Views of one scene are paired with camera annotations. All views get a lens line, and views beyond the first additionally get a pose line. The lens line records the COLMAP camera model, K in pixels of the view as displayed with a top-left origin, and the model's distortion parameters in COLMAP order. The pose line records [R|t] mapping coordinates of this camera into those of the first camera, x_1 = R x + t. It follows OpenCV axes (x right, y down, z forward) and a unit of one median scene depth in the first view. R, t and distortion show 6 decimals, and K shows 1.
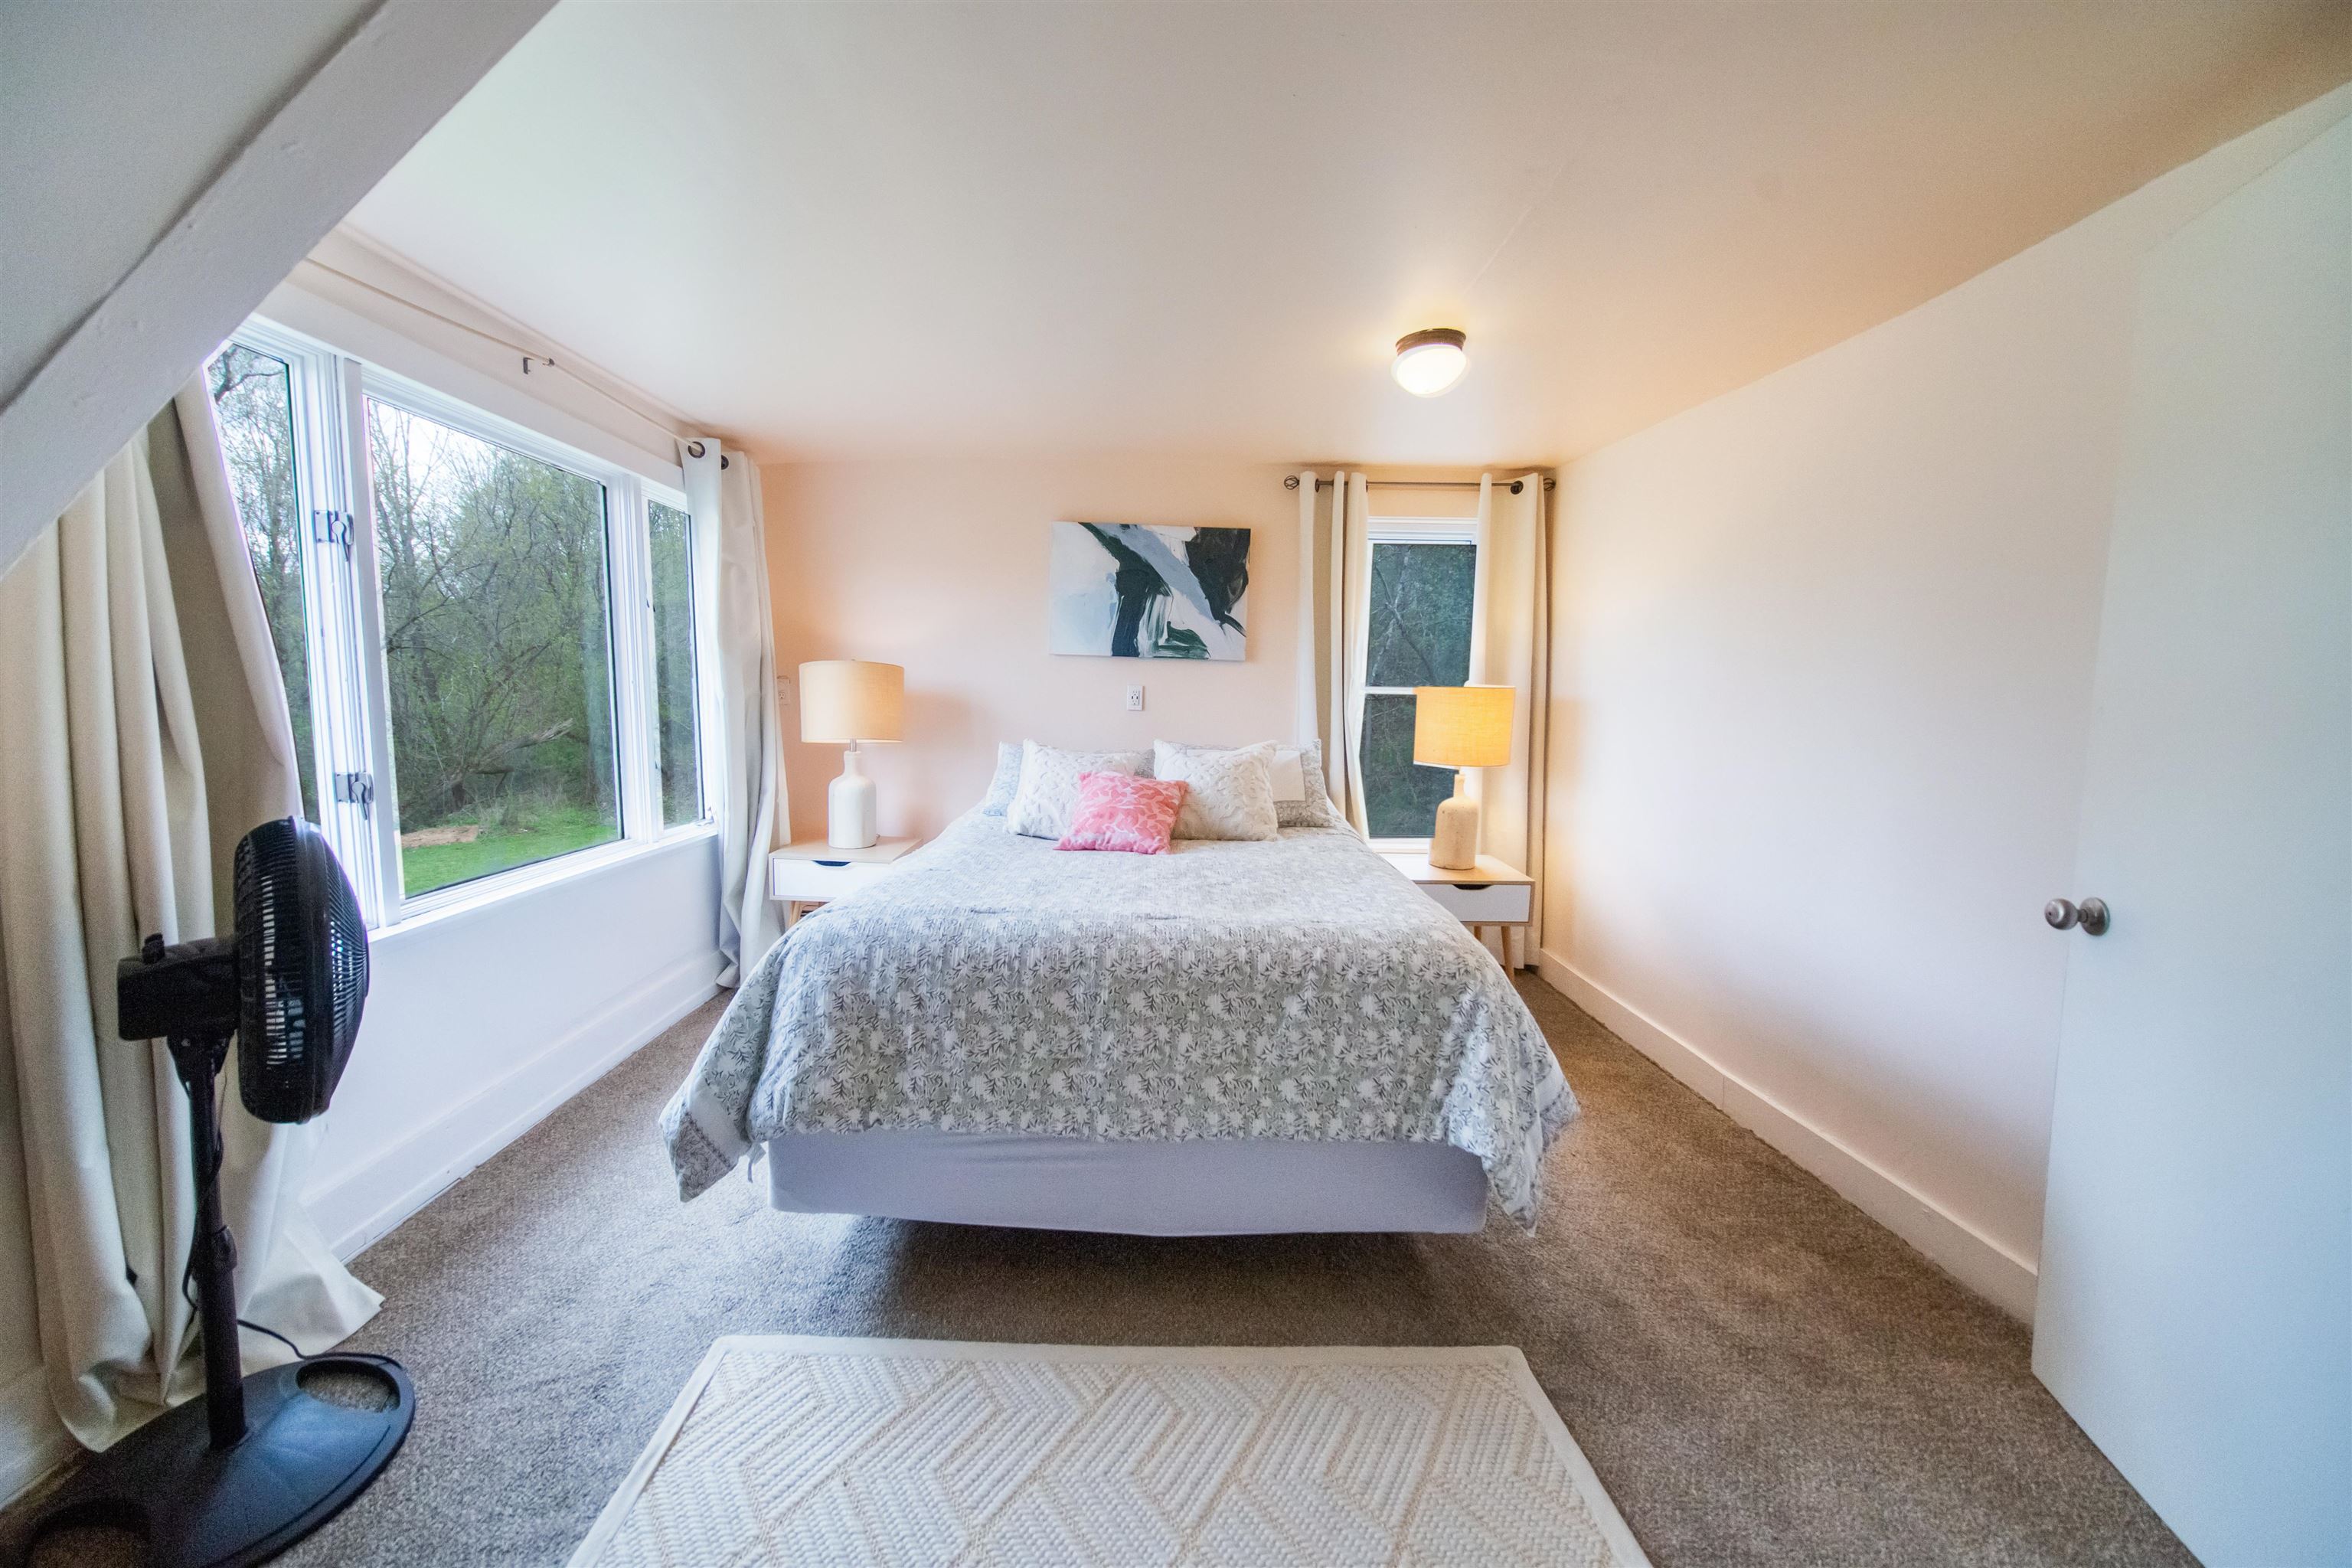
lens RADIAL K [[805.1, 0, 1163.2], [0, 805.1, 773.7], [0, 0, 1]] dist [0.007359, -0.000159]
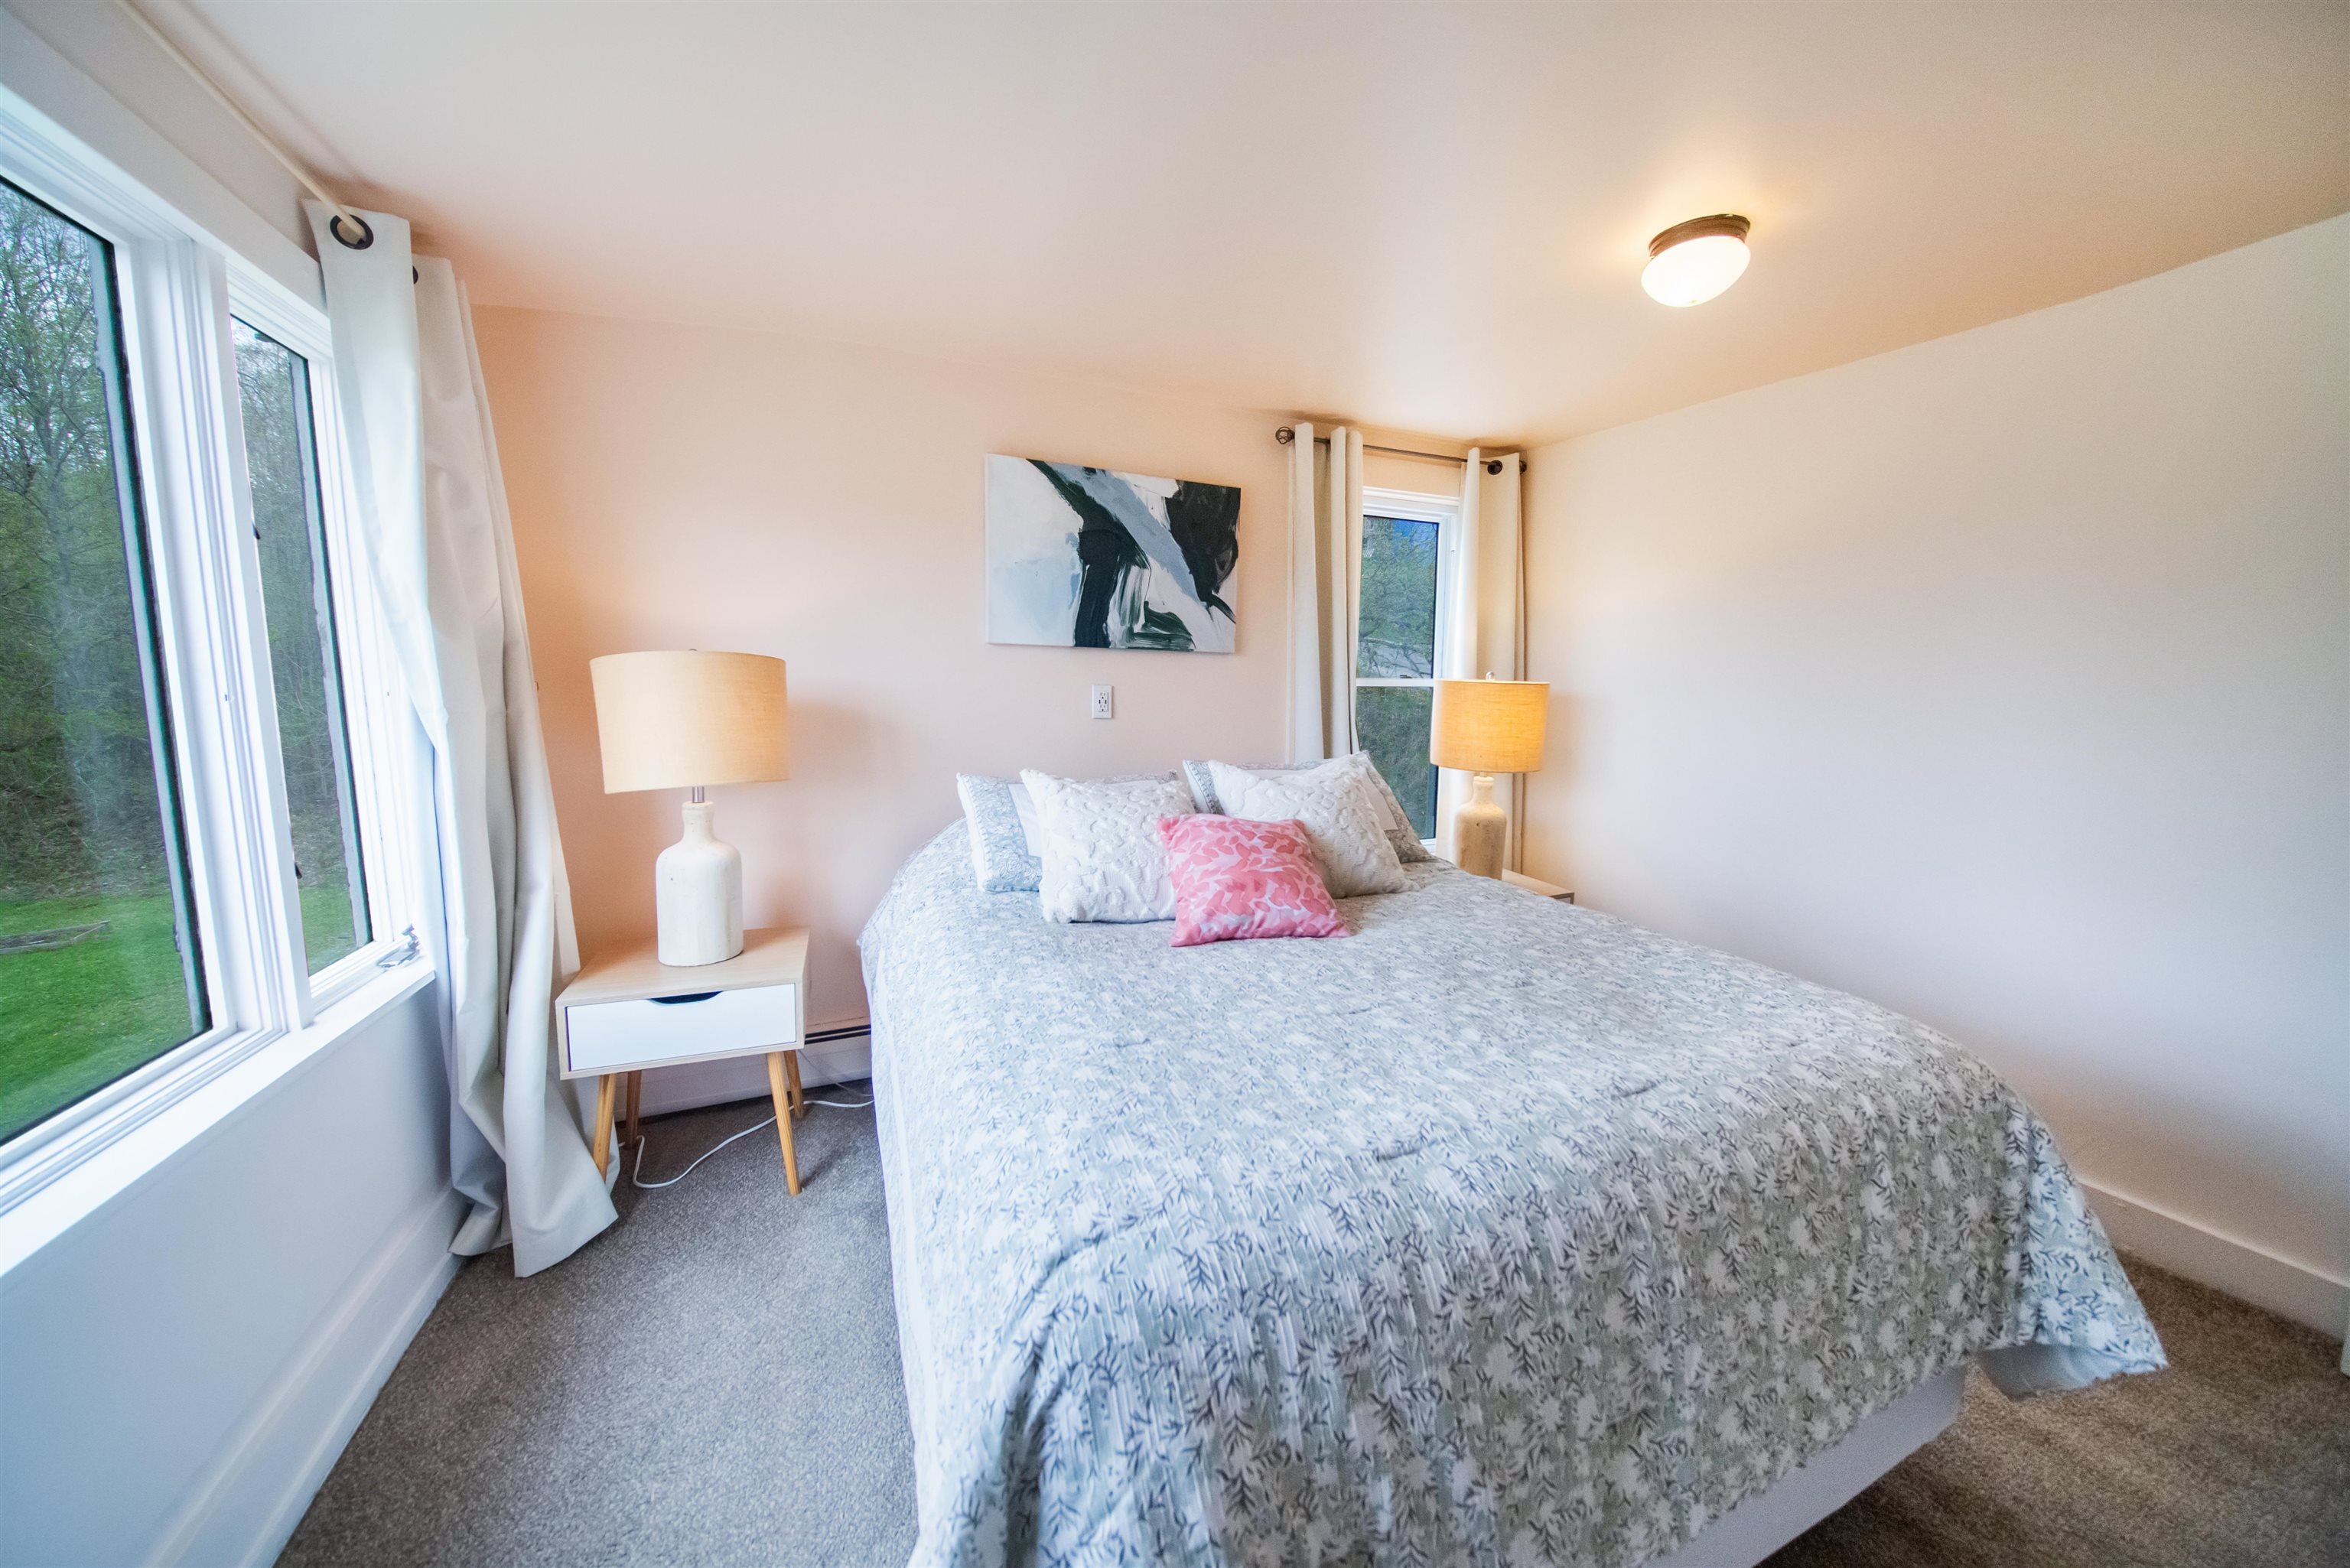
lens RADIAL K [[793.1, 0, 1194.0], [0, 793.1, 774.1], [0, 0, 1]] dist [-0.004944, -0.000165]
pose [[0.921765, -0.056062, 0.383675, -0.283480], [0.051889, 0.998427, 0.021227, -0.044669], [-0.384261, 0.000343, 0.923224, 0.328317]]
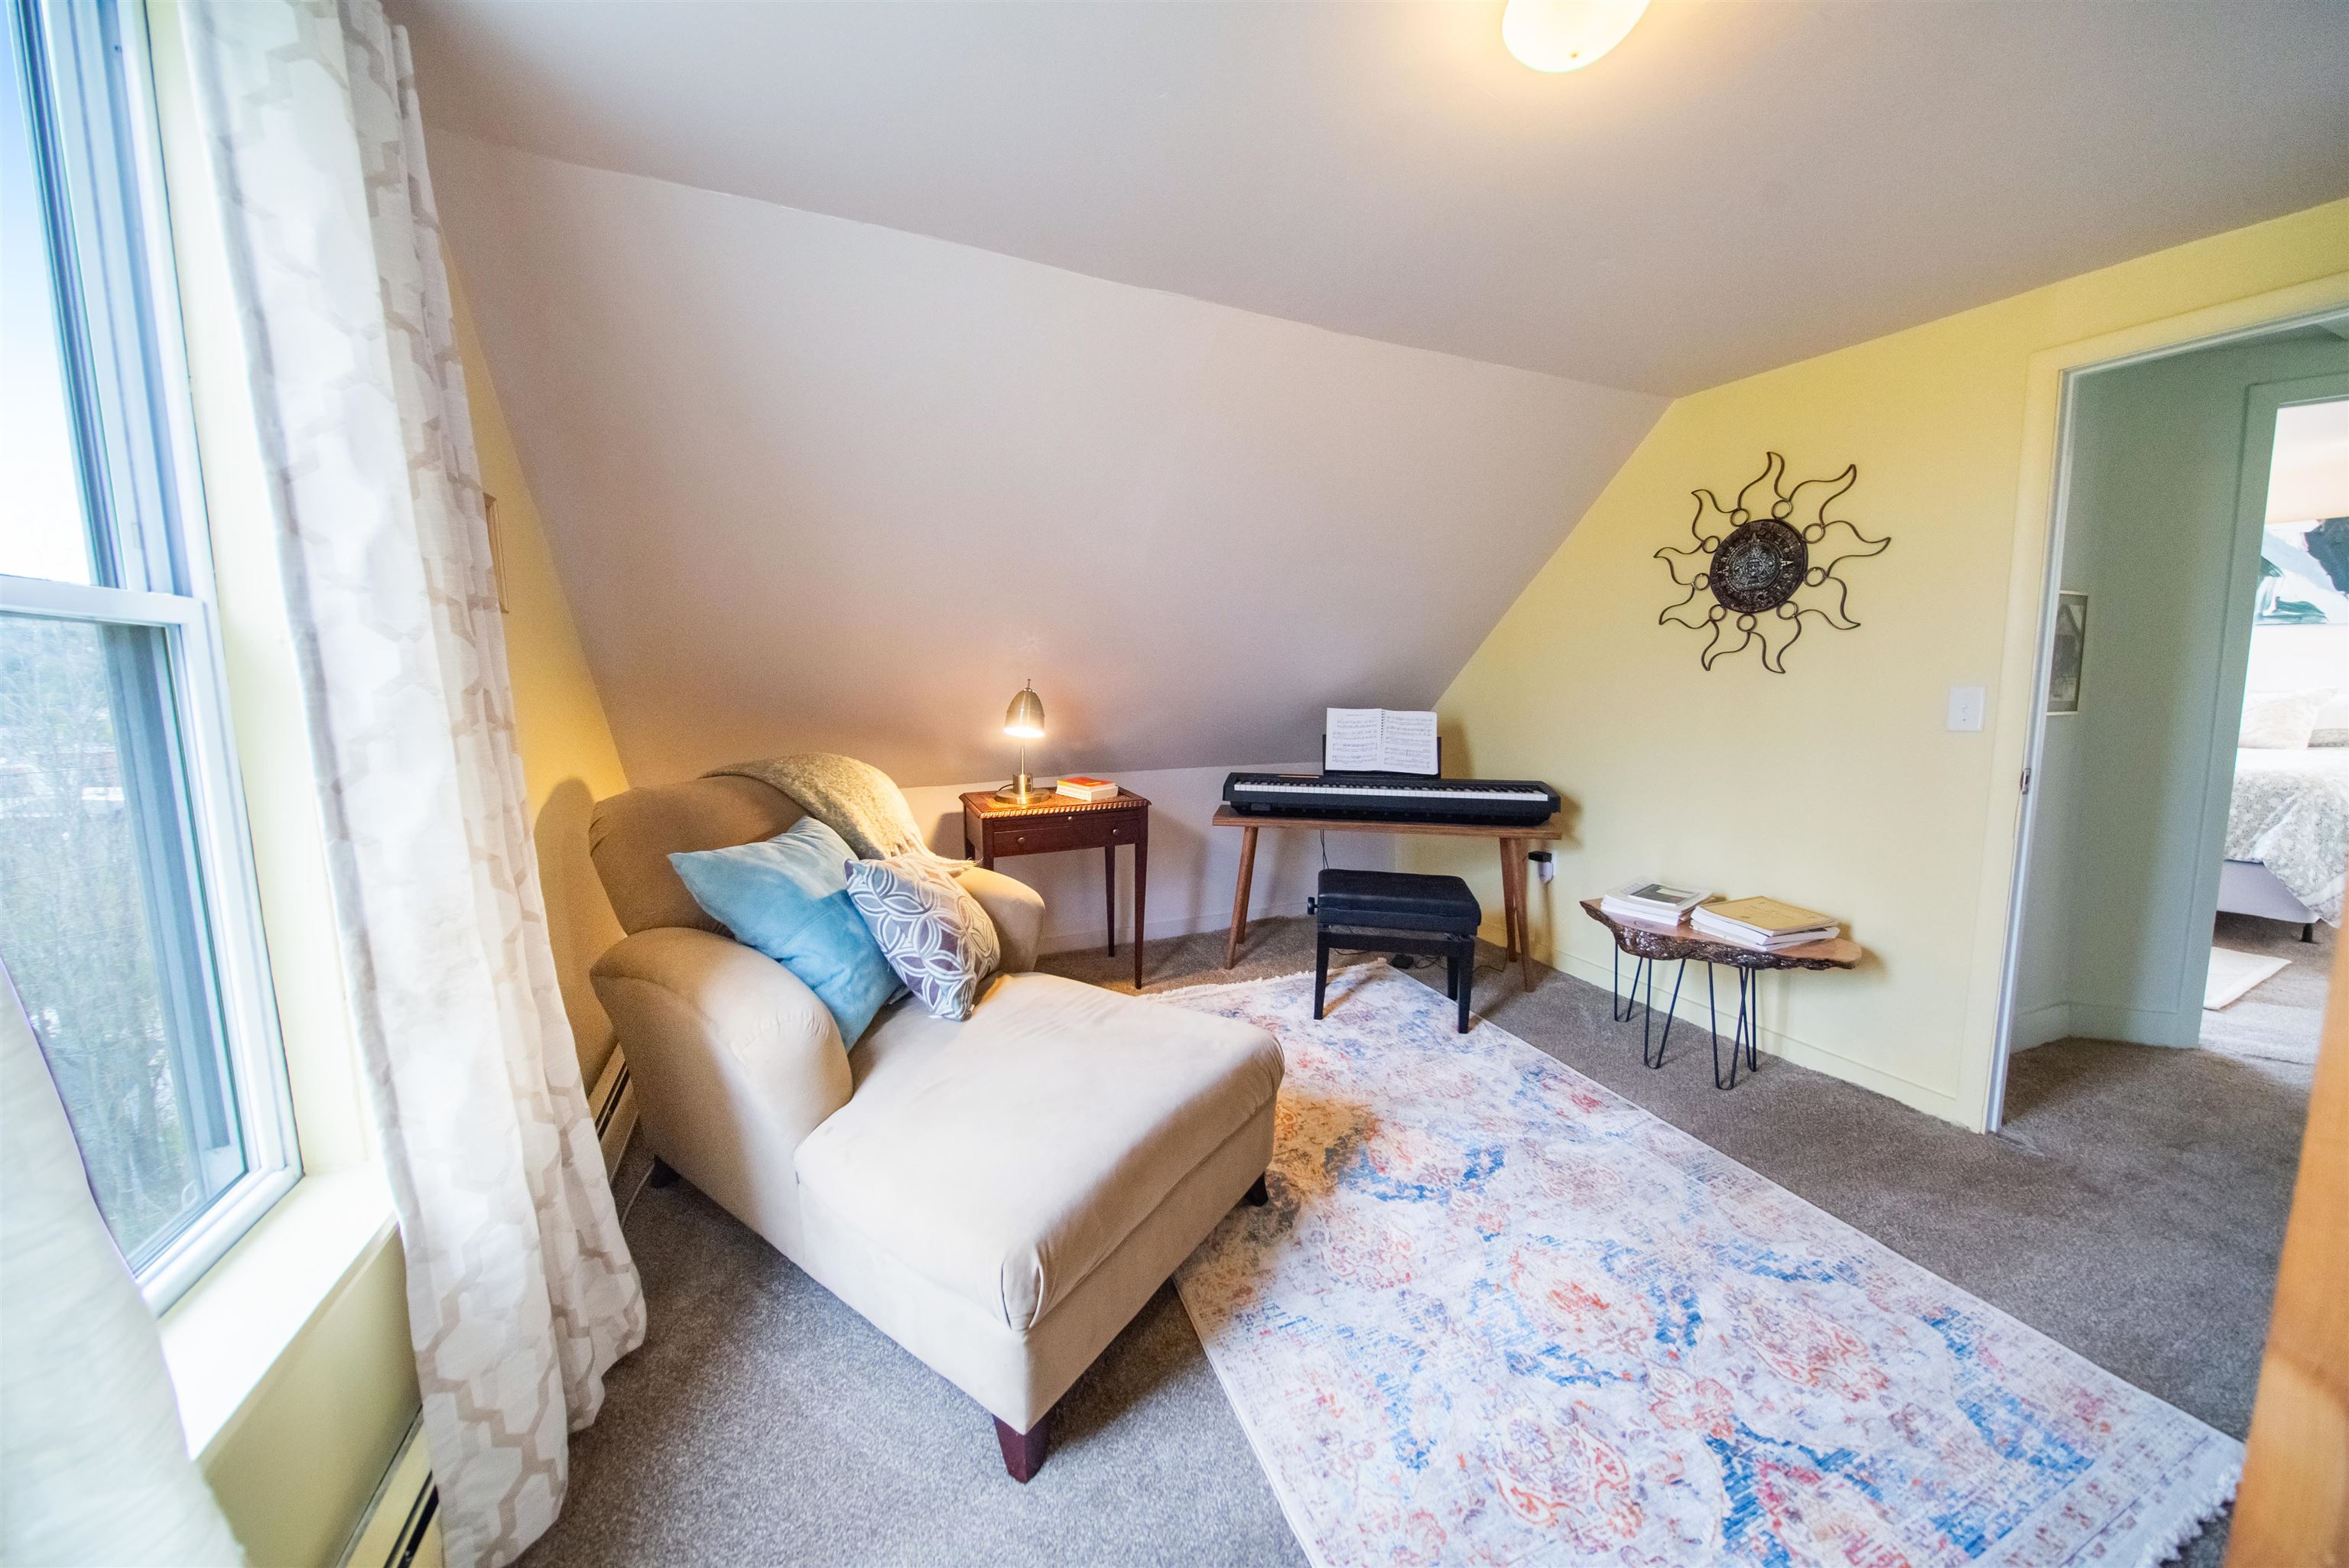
lens RADIAL K [[798.6, 0, 1183.2], [0, 798.6, 766.4], [0, 0, 1]] dist [0.007472, -0.006222]
pose [[0.386614, 0.091030, -0.917738, 0.582694], [-0.069554, 0.995161, 0.069409, 0.129840], [0.919615, 0.036997, 0.391074, -1.232327]]
